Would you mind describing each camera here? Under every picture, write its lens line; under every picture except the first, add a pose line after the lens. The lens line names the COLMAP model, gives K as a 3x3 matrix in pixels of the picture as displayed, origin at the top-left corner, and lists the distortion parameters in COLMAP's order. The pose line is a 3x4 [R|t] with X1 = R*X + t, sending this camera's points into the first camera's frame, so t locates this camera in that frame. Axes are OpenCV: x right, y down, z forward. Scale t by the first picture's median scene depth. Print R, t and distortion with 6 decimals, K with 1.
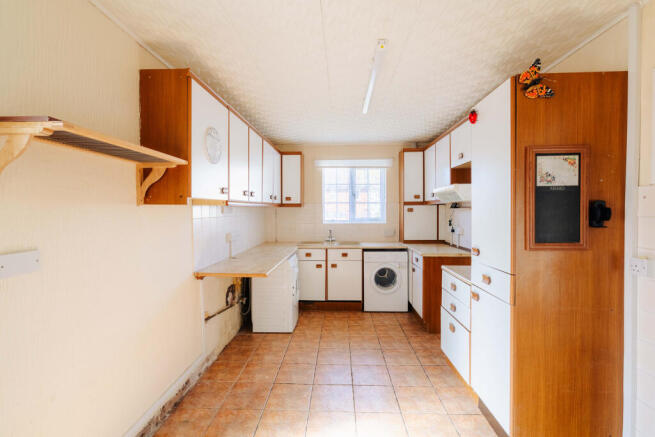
lens RADIAL K [[293.9, 0, 328.7], [0, 293.9, 216.6], [0, 0, 1]] dist [-0.003668, 0.000766]
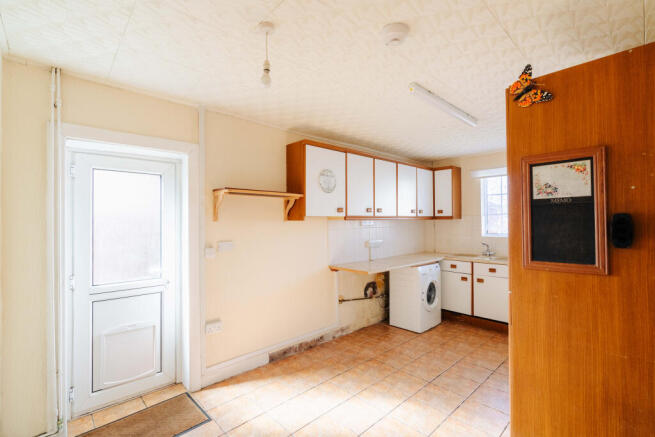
lens RADIAL K [[293.9, 0, 324.8], [0, 293.9, 219.3], [0, 0, 1]] dist [-0.003668, 0.000766]
pose [[0.713920, -0.008413, -0.700177, 0.570259], [-0.011429, 0.999655, -0.023666, -0.006916], [0.700134, 0.024898, 0.713577, -0.076296]]
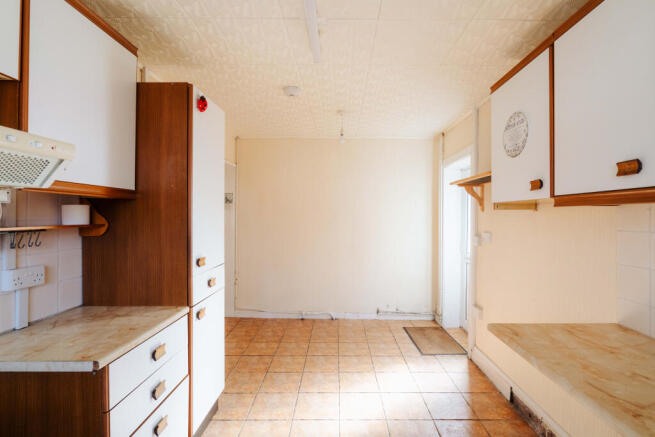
lens RADIAL K [[293.9, 0, 328.6], [0, 293.9, 216.2], [0, 0, 1]] dist [-0.003668, 0.000766]
pose [[-0.999433, 0.005136, -0.033282, 0.127676], [0.004443, 0.999772, 0.020871, -0.032163], [0.033382, 0.020711, -0.999228, 1.546892]]
